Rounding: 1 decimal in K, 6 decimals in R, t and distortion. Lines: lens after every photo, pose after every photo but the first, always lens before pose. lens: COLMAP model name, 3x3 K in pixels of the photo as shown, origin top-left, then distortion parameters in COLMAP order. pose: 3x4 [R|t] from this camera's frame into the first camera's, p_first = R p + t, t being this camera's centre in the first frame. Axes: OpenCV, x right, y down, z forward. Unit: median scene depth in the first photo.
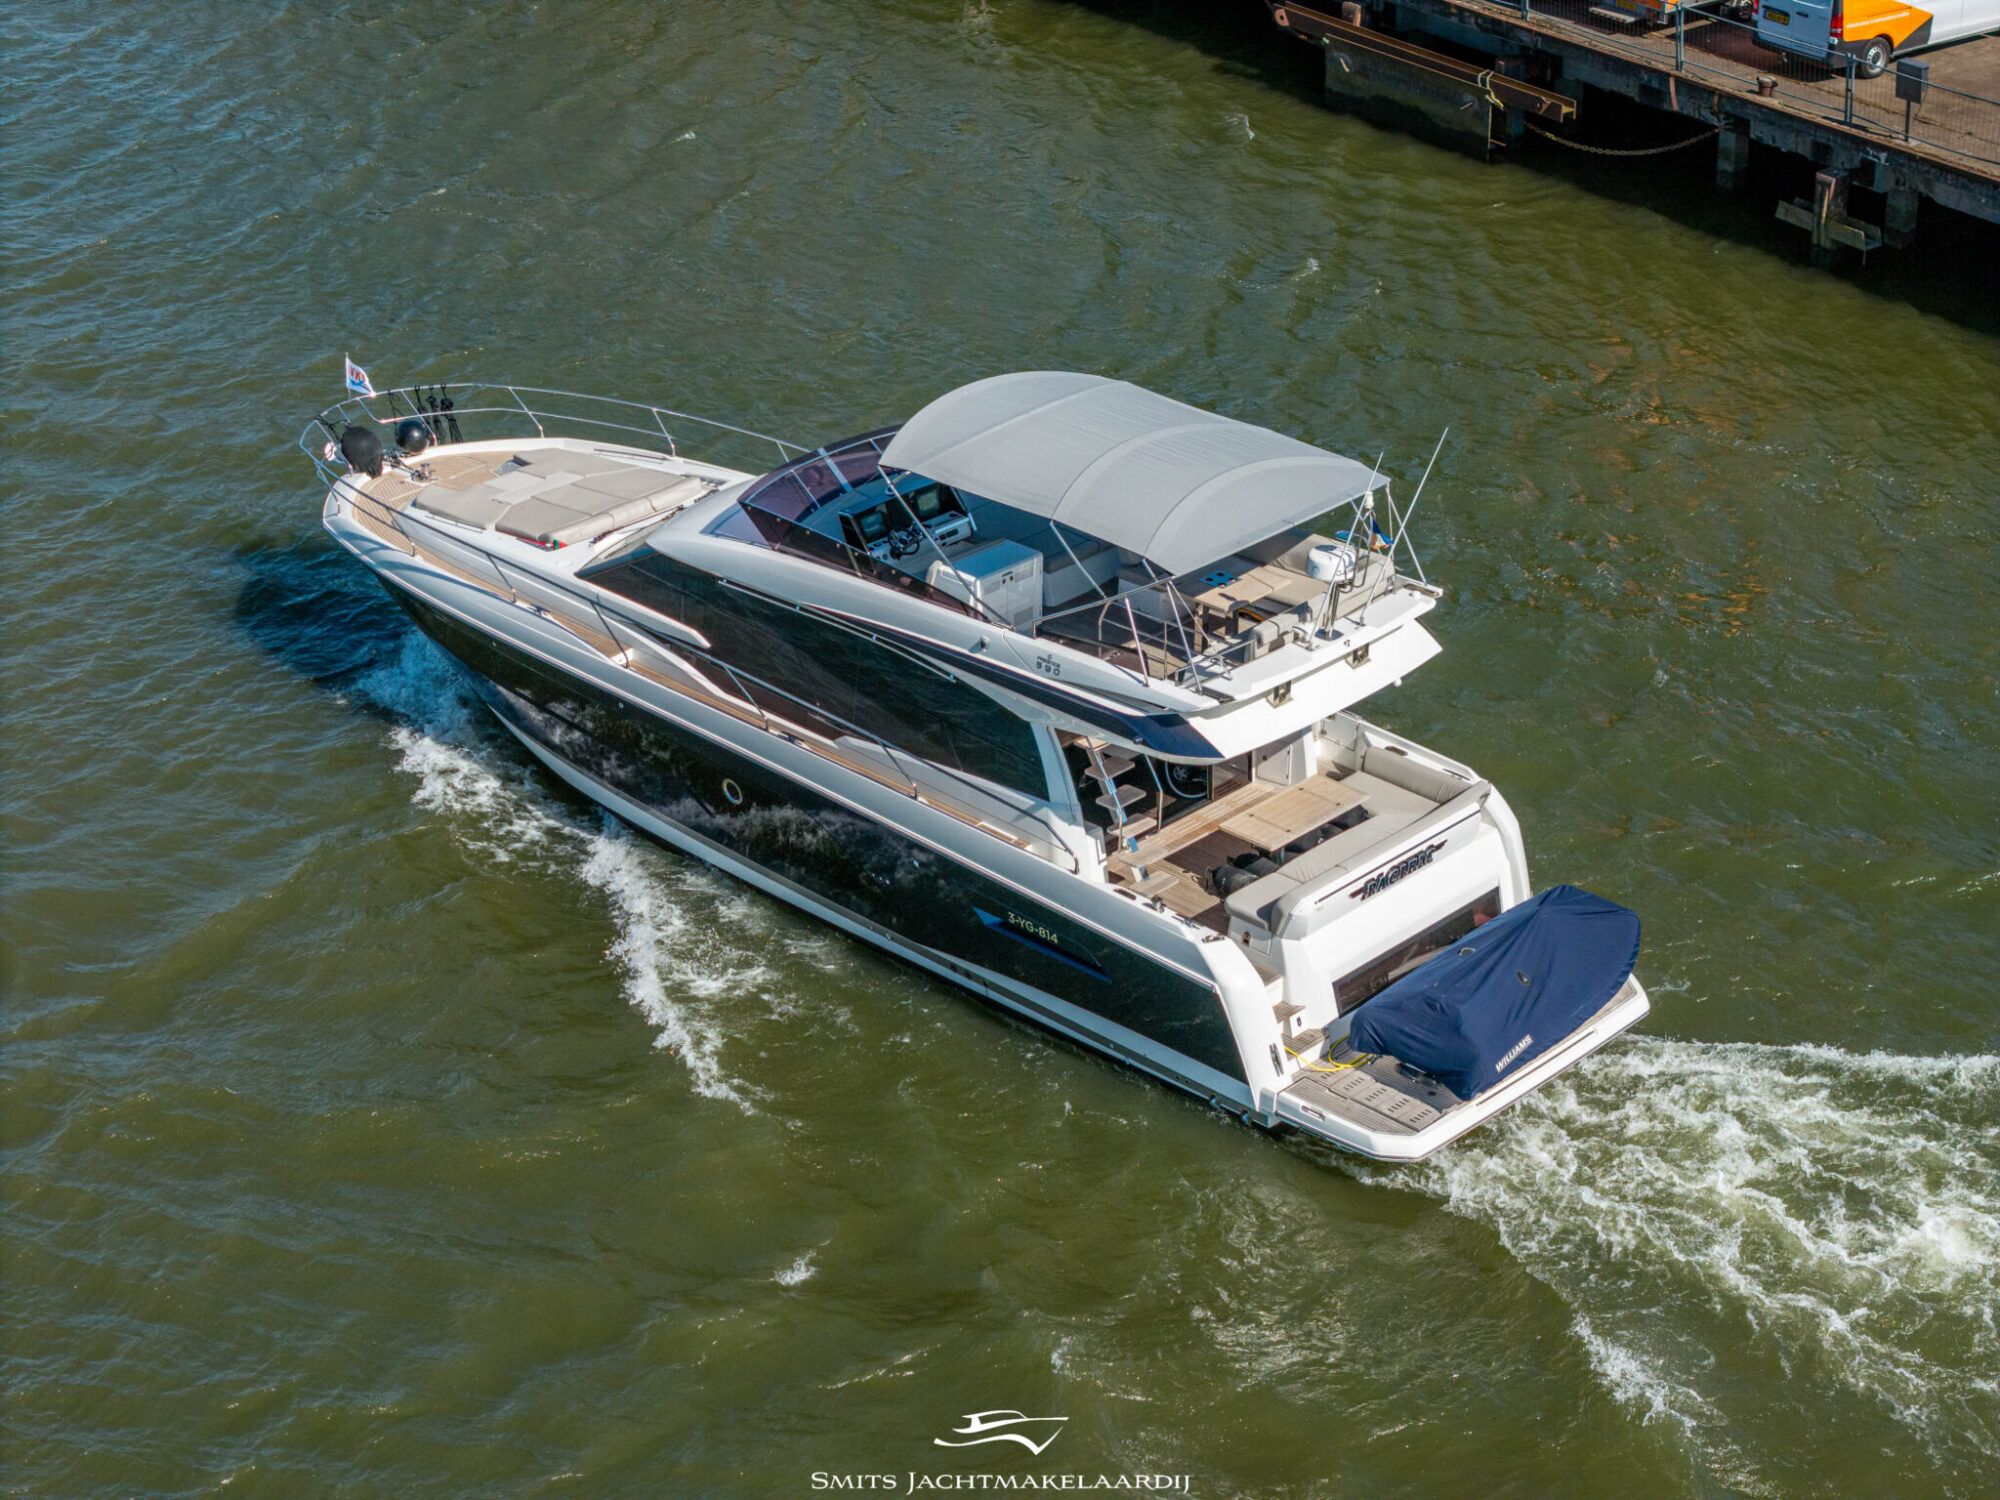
lens RADIAL K [[3927.4, 0, 985.4], [0, 3927.4, 750.2], [0, 0, 1]] dist [-0.124683, 0.000000]
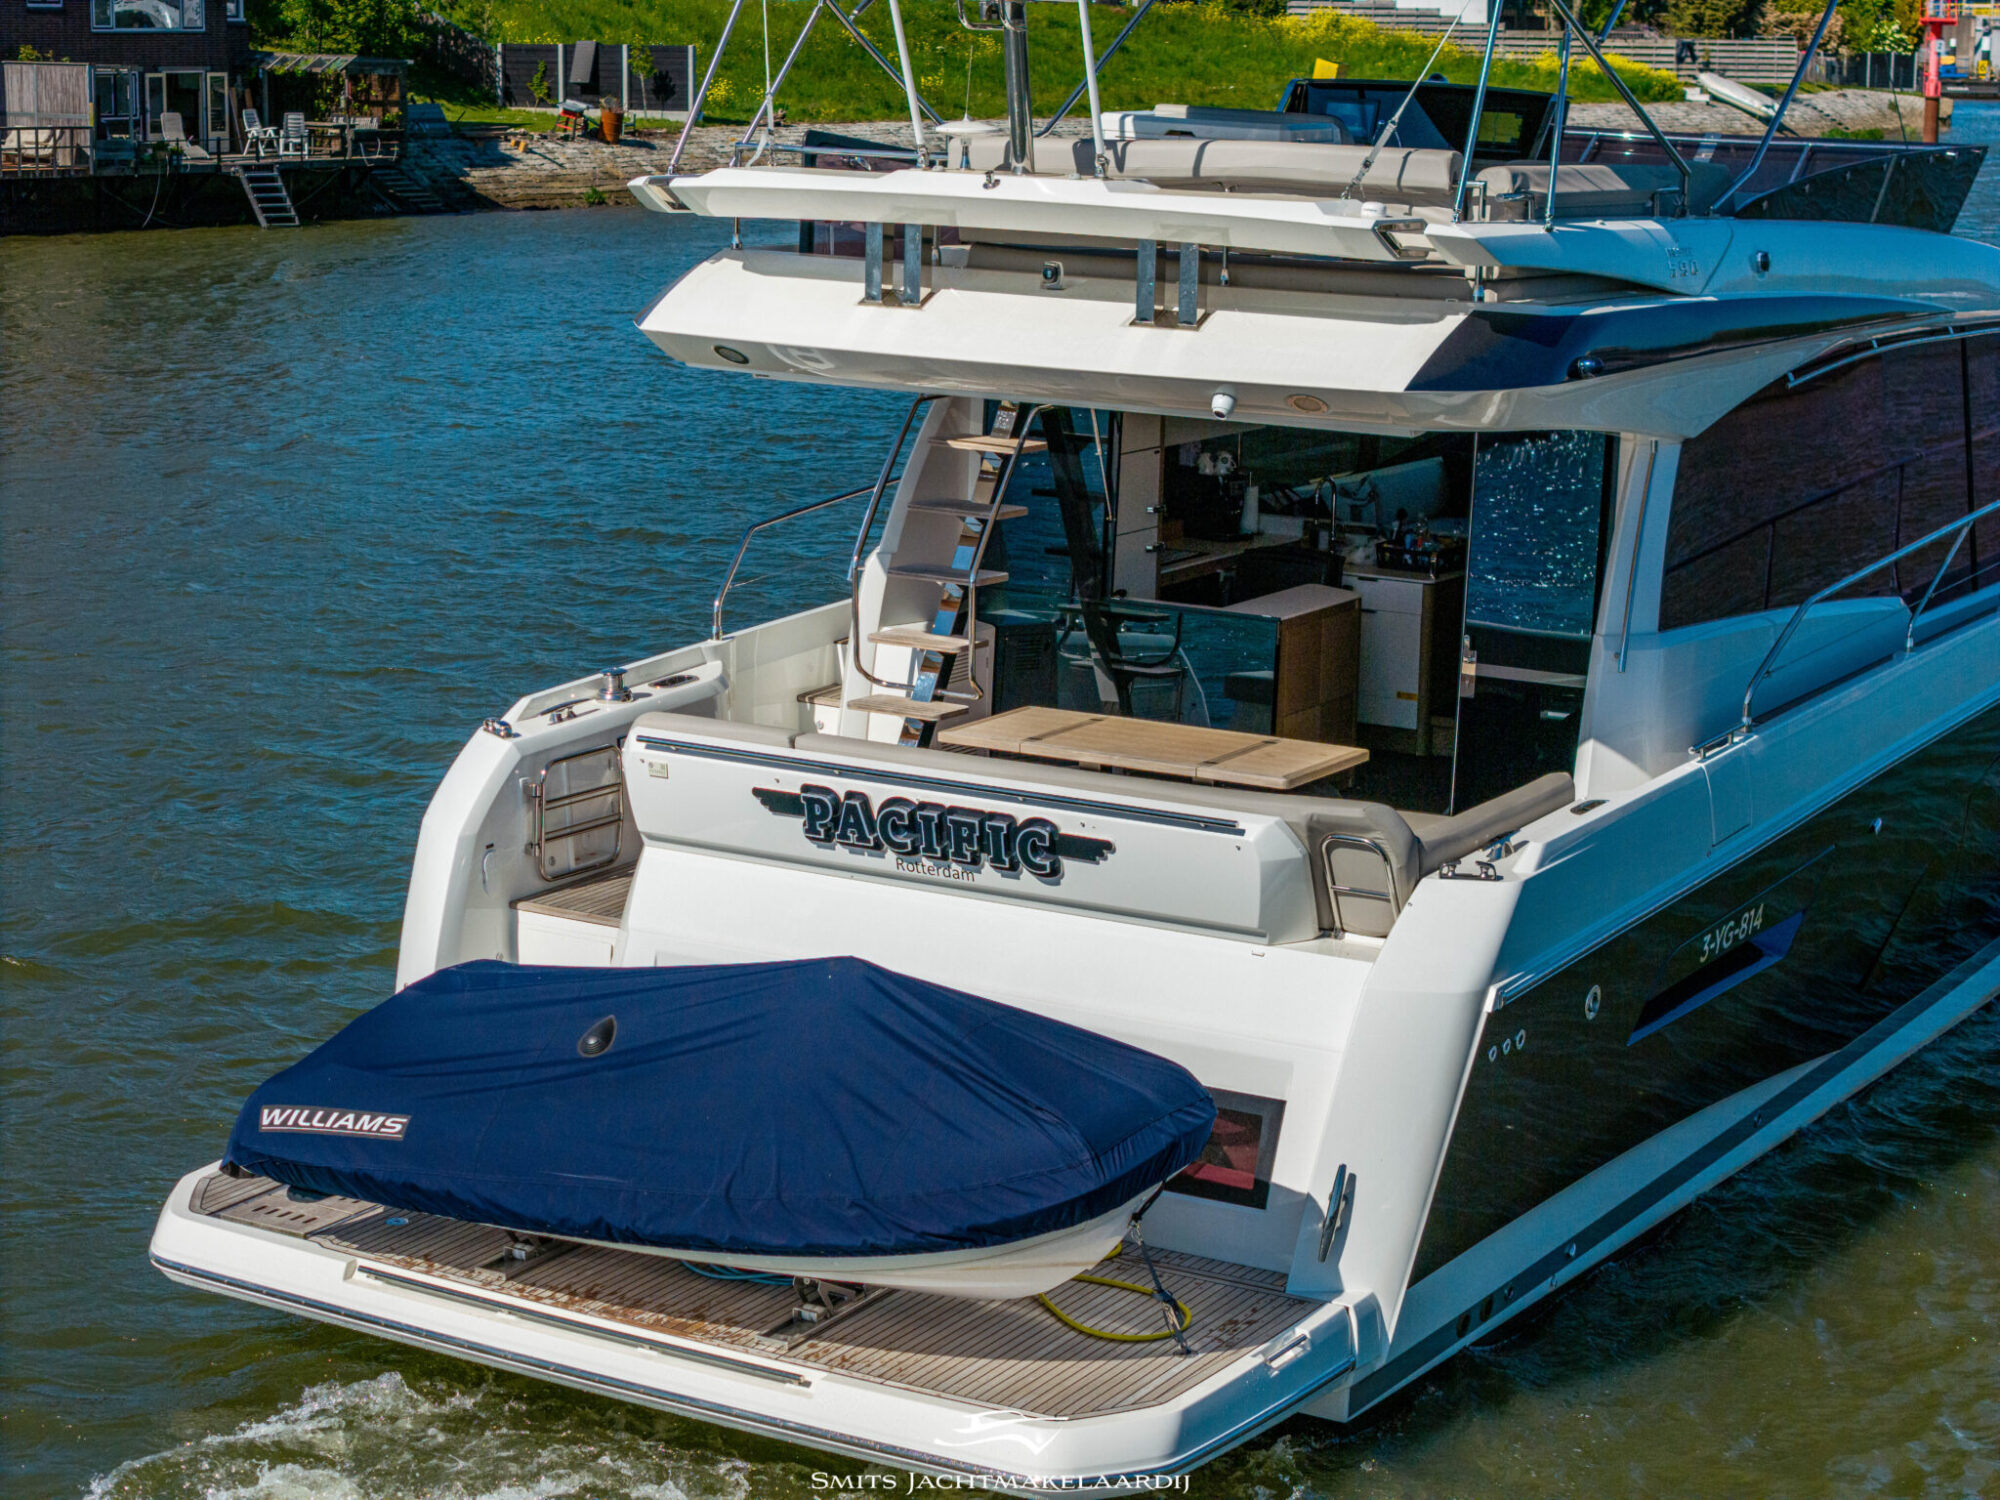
lens RADIAL K [[3927.4, 0, 989.6], [0, 3927.4, 748.4], [0, 0, 1]] dist [-0.124683, 0.000000]
pose [[0.206910, 0.196157, -0.958494, 0.450121], [-0.459081, 0.884608, 0.081935, -0.008503], [0.863963, 0.423073, 0.273086, 0.885302]]
